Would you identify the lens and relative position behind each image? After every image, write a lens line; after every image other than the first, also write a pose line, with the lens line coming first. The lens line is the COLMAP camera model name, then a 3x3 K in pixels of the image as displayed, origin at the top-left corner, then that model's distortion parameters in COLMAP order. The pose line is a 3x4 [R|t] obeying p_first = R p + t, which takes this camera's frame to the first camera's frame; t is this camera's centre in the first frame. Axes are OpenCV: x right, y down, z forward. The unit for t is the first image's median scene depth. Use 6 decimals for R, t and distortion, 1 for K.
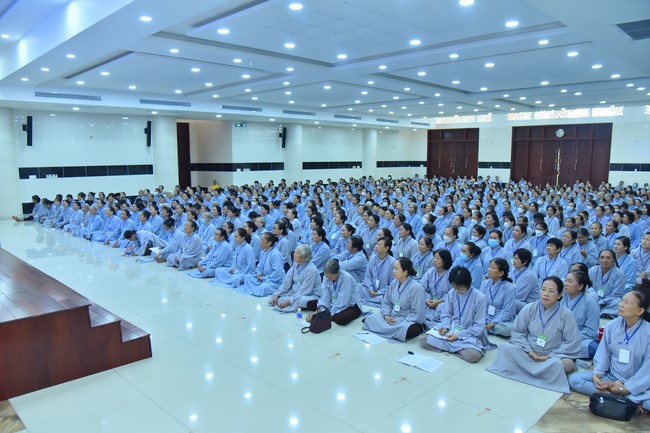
lens RADIAL K [[472.2, 0, 325.0], [0, 472.2, 216.5], [0, 0, 1]] dist [-0.087625, -0.001039]
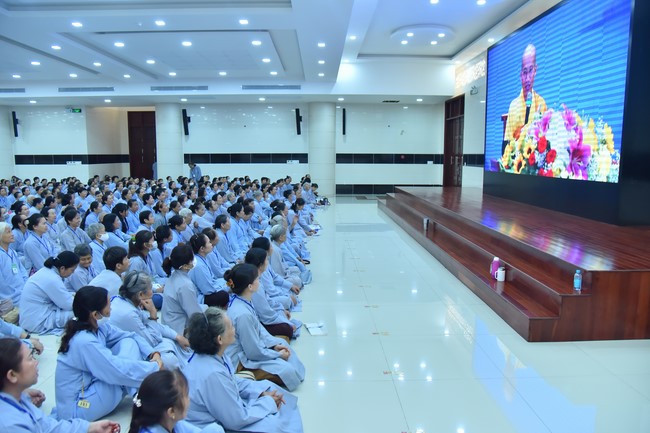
lens RADIAL K [[472.2, 0, 325.0], [0, 472.2, 216.5], [0, 0, 1]] dist [-0.087625, -0.001039]
pose [[0.700897, 0.108030, -0.705033, 0.573959], [-0.092973, 0.993868, 0.059860, -0.072320], [0.707177, 0.023593, 0.706643, 0.566909]]
